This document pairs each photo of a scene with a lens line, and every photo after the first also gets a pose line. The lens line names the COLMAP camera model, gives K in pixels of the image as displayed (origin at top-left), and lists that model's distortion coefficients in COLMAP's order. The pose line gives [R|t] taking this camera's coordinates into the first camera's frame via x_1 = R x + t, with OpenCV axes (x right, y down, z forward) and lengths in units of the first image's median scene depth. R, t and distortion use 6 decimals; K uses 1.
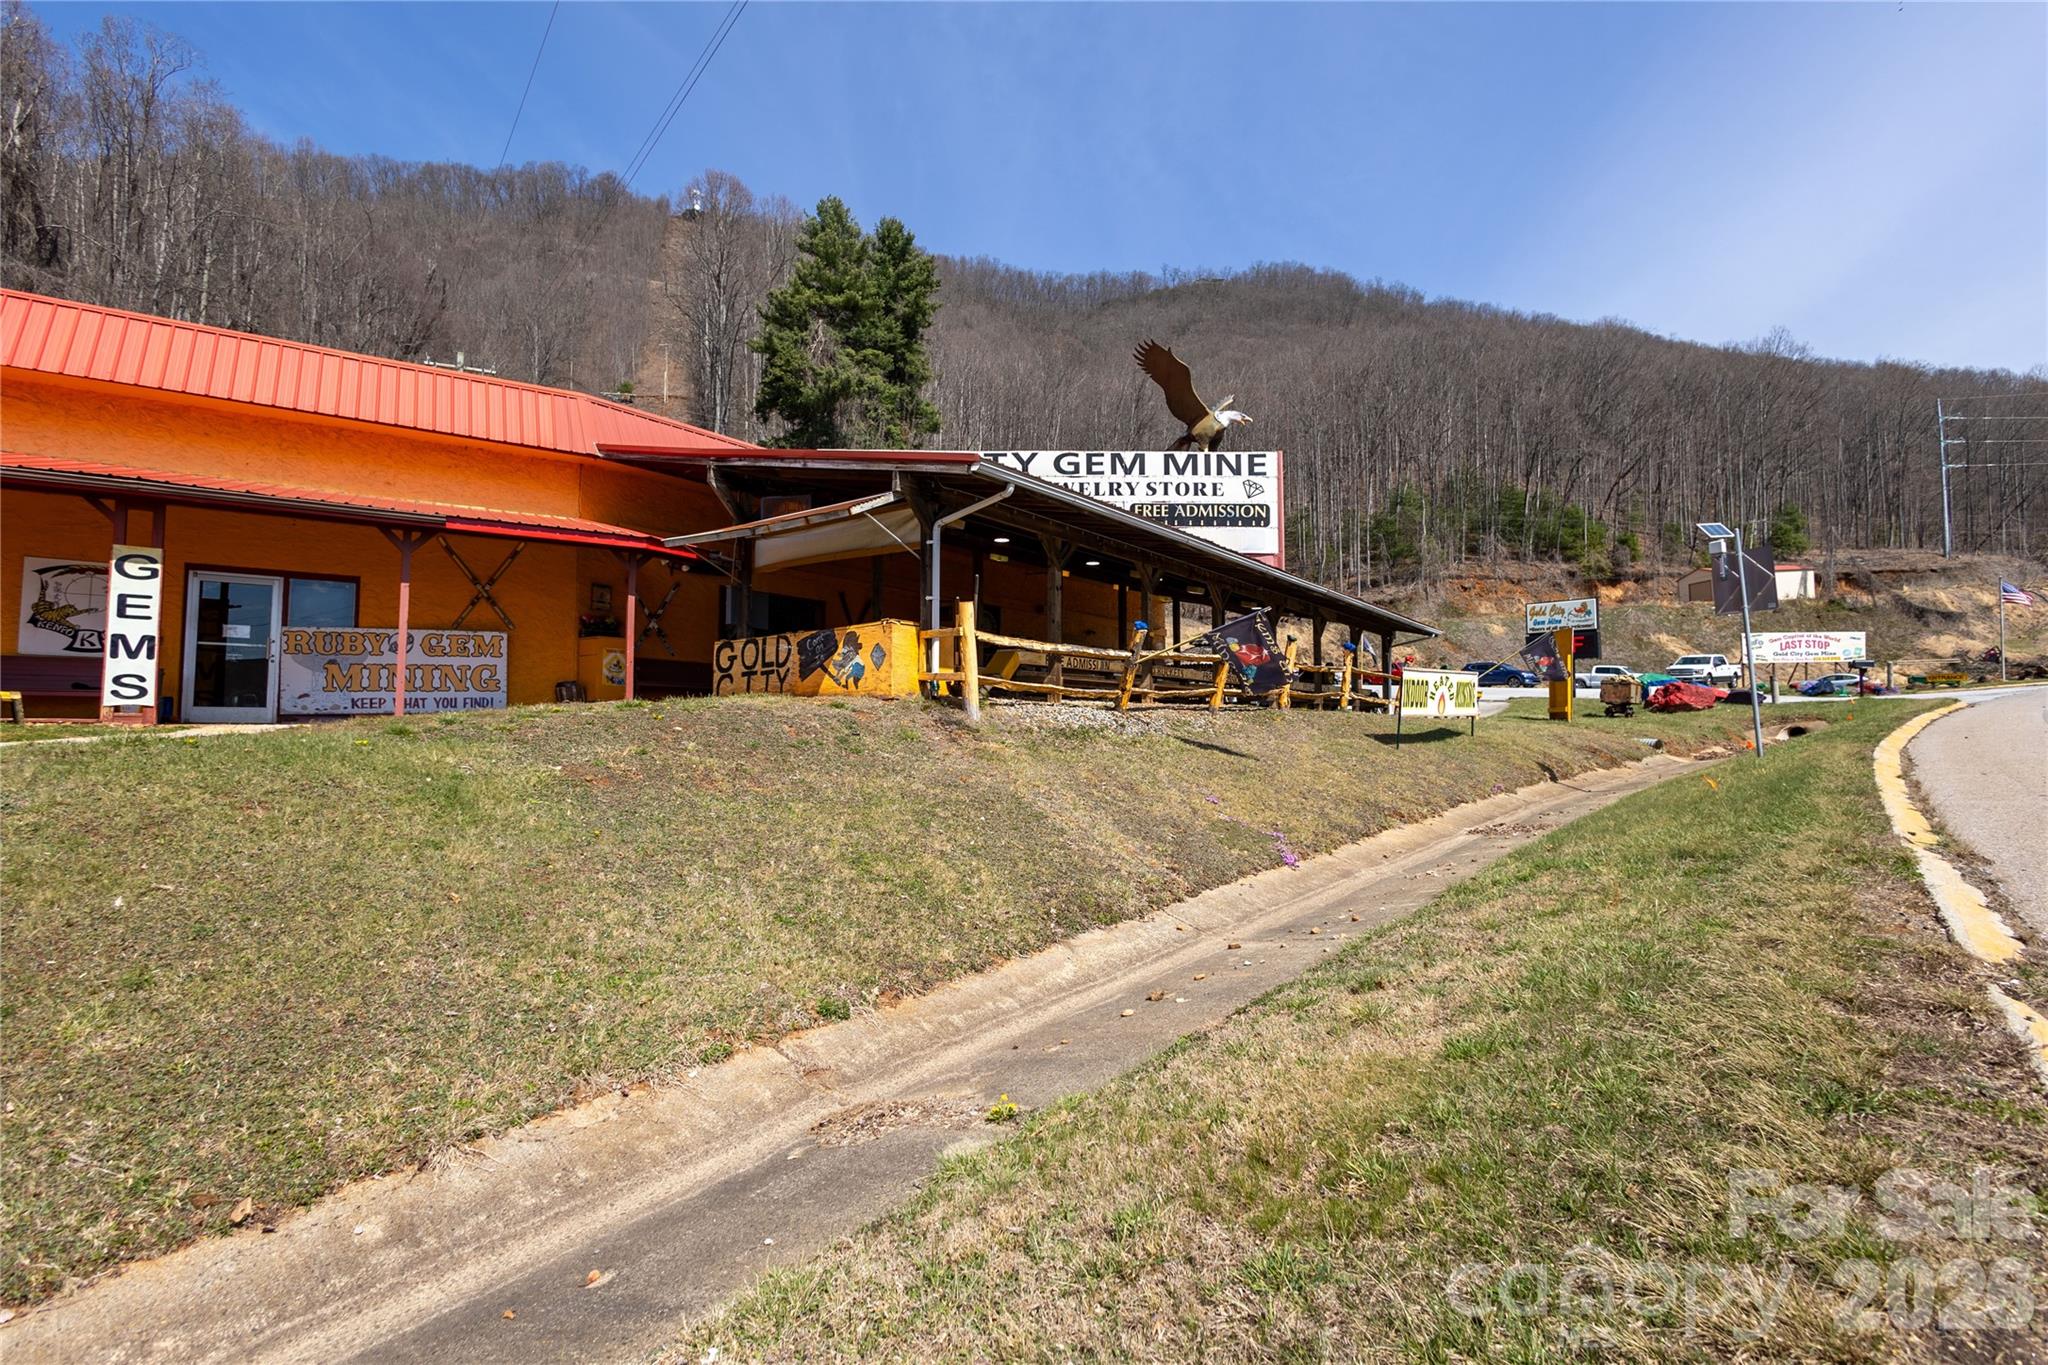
lens RADIAL K [[951.7, 0, 1010.4], [0, 951.7, 688.2], [0, 0, 1]] dist [0.001916, 0.000274]
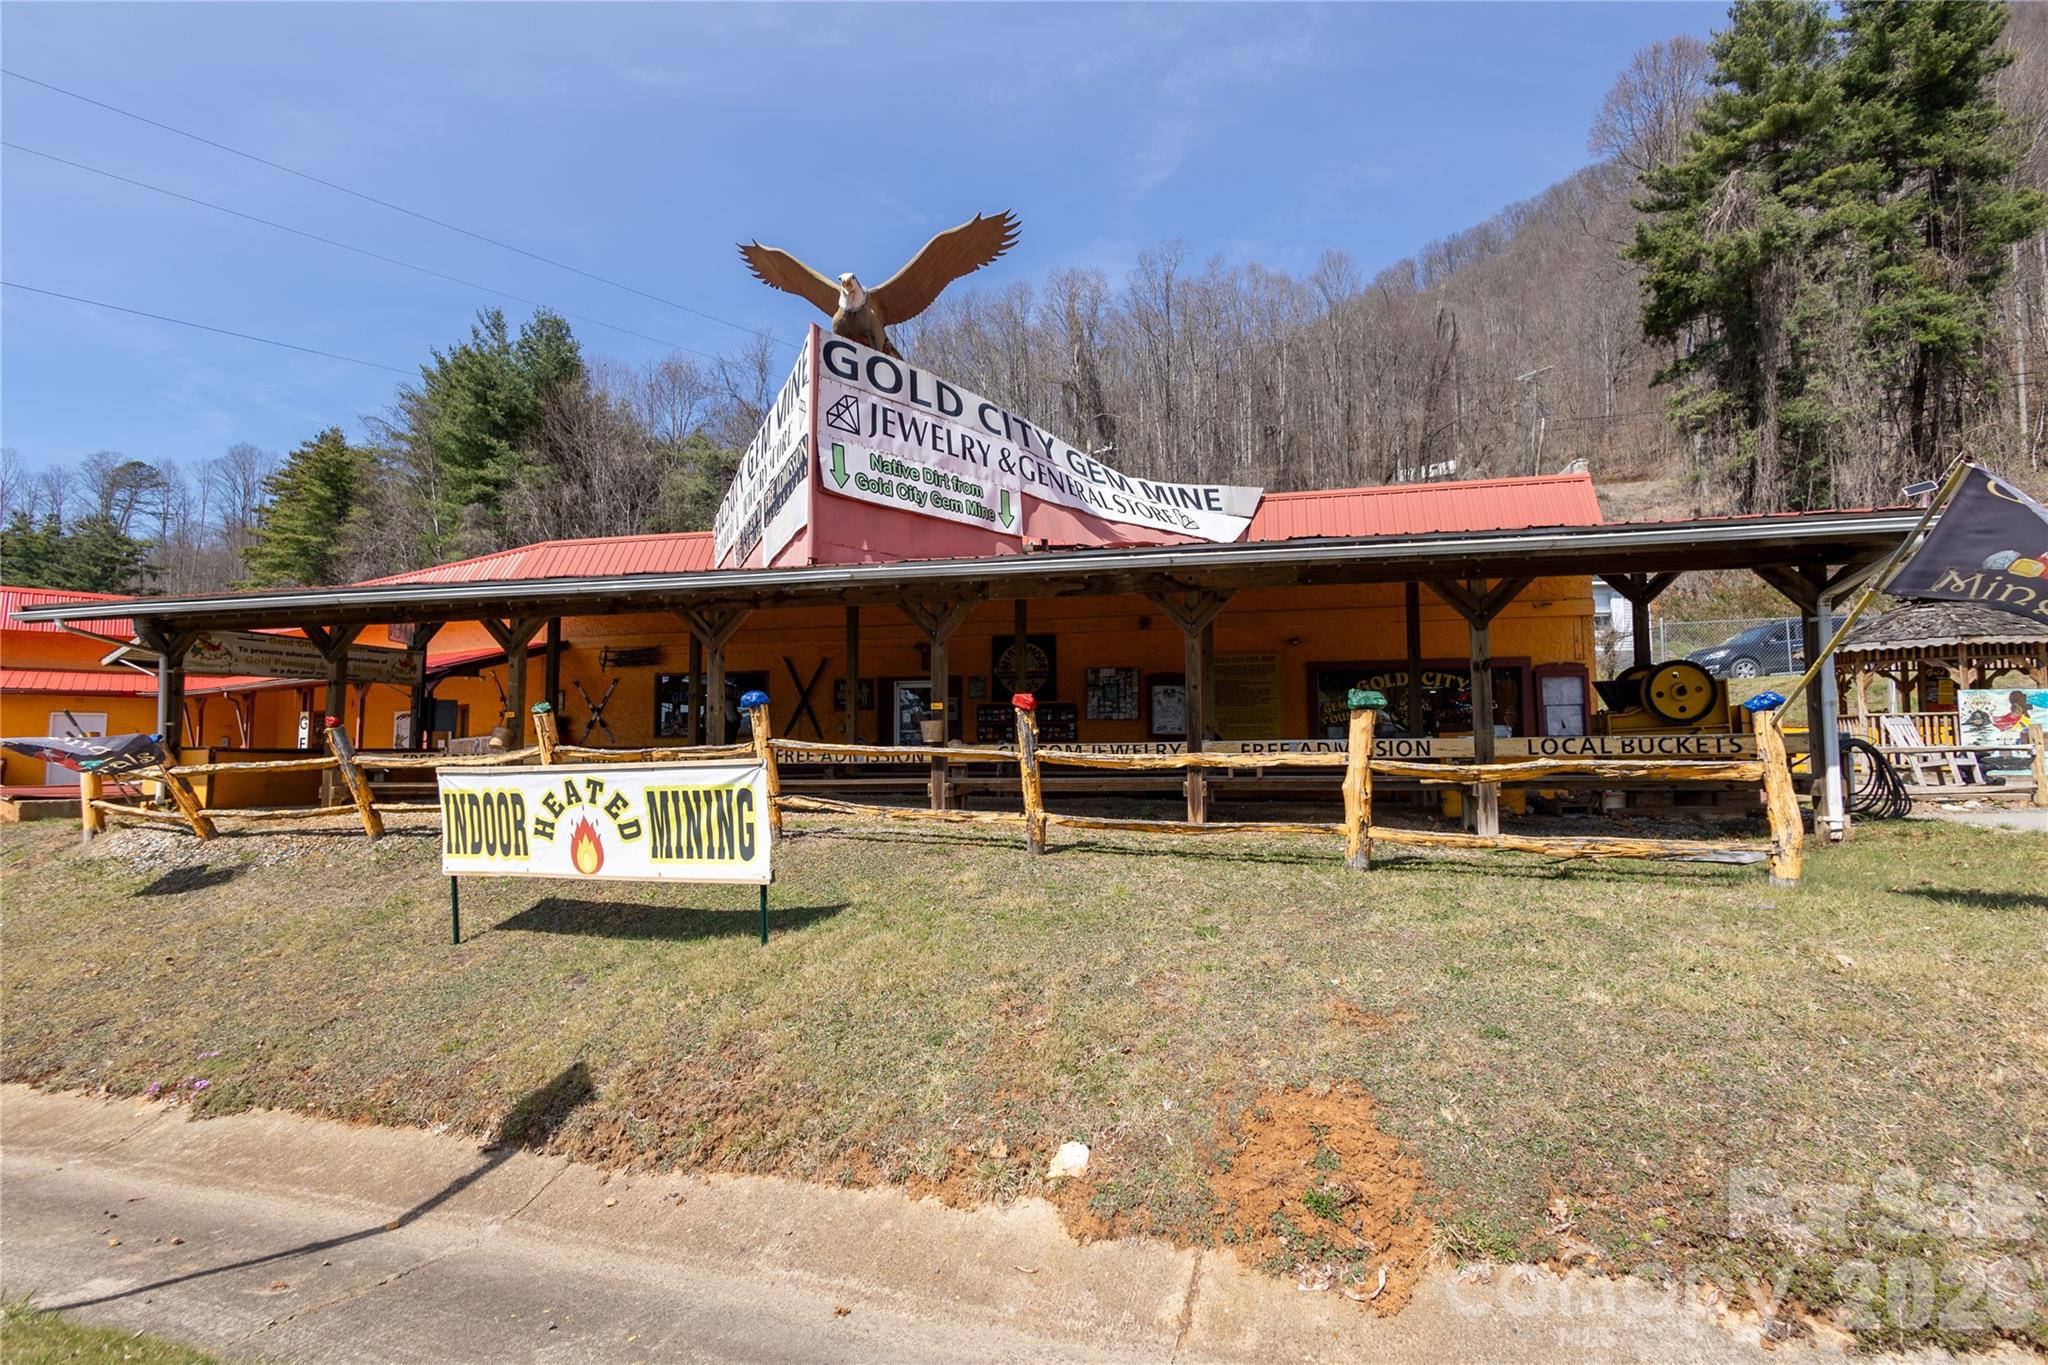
lens RADIAL K [[951.7, 0, 1010.4], [0, 951.7, 688.2], [0, 0, 1]] dist [0.001916, 0.000274]
pose [[0.415000, -0.065430, -0.907466, 0.126021], [0.055900, 0.997360, -0.046348, -0.003156], [0.908102, -0.031493, 0.417562, 0.140119]]
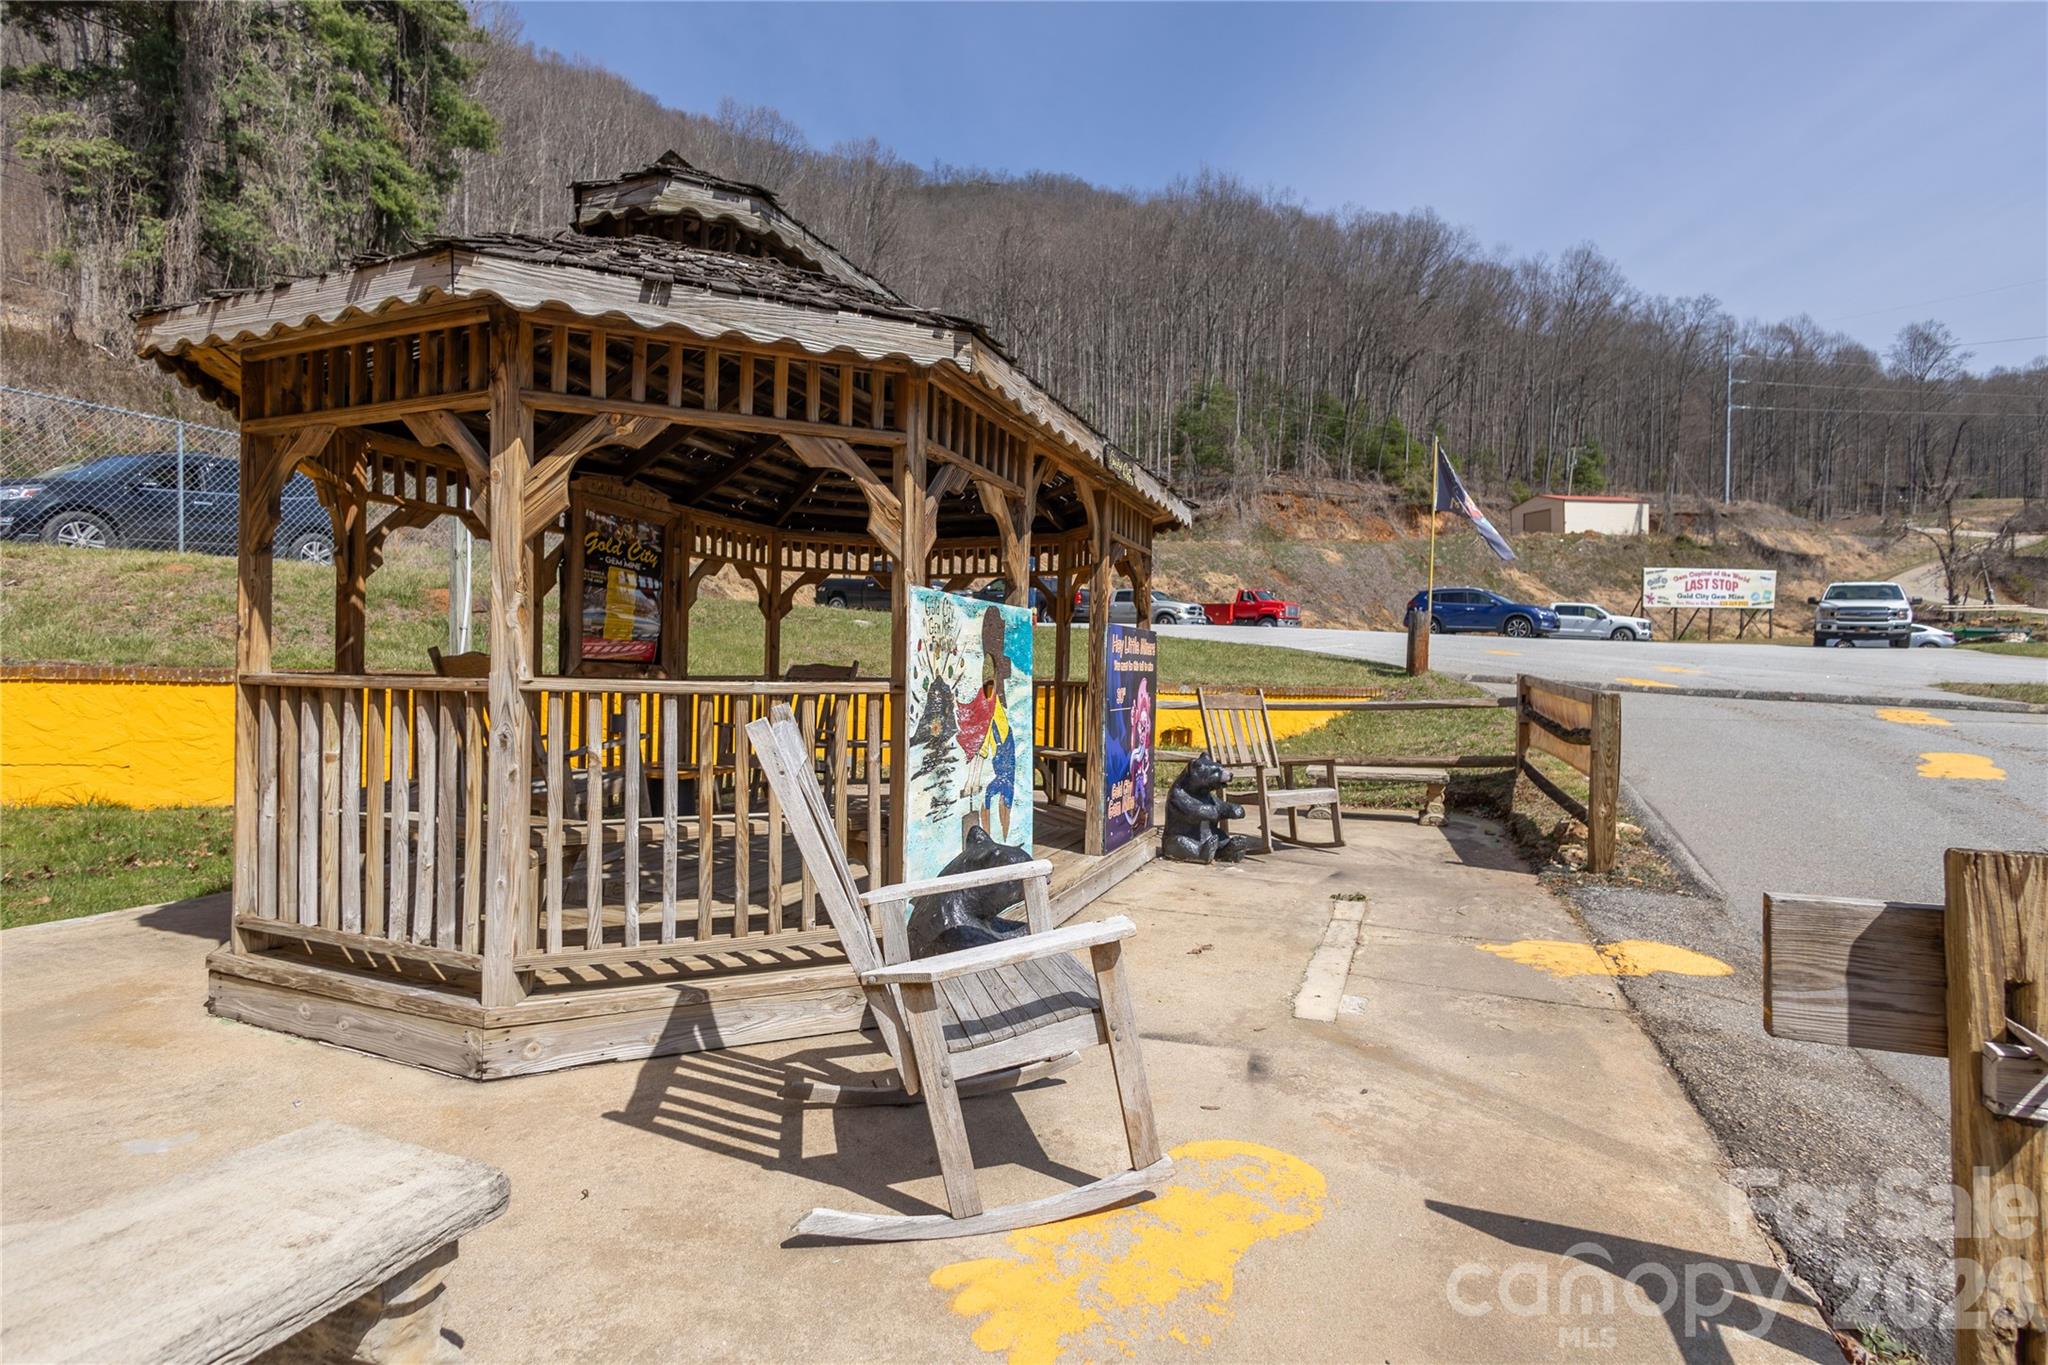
lens RADIAL K [[948.9, 0, 1025.5], [0, 948.9, 673.3], [0, 0, 1]] dist [0.017828, -0.007911]
pose [[0.967033, 0.007955, 0.254526, 0.063902], [-0.021744, 0.998441, 0.051407, -0.000846], [-0.253720, -0.055246, 0.965699, 0.270719]]
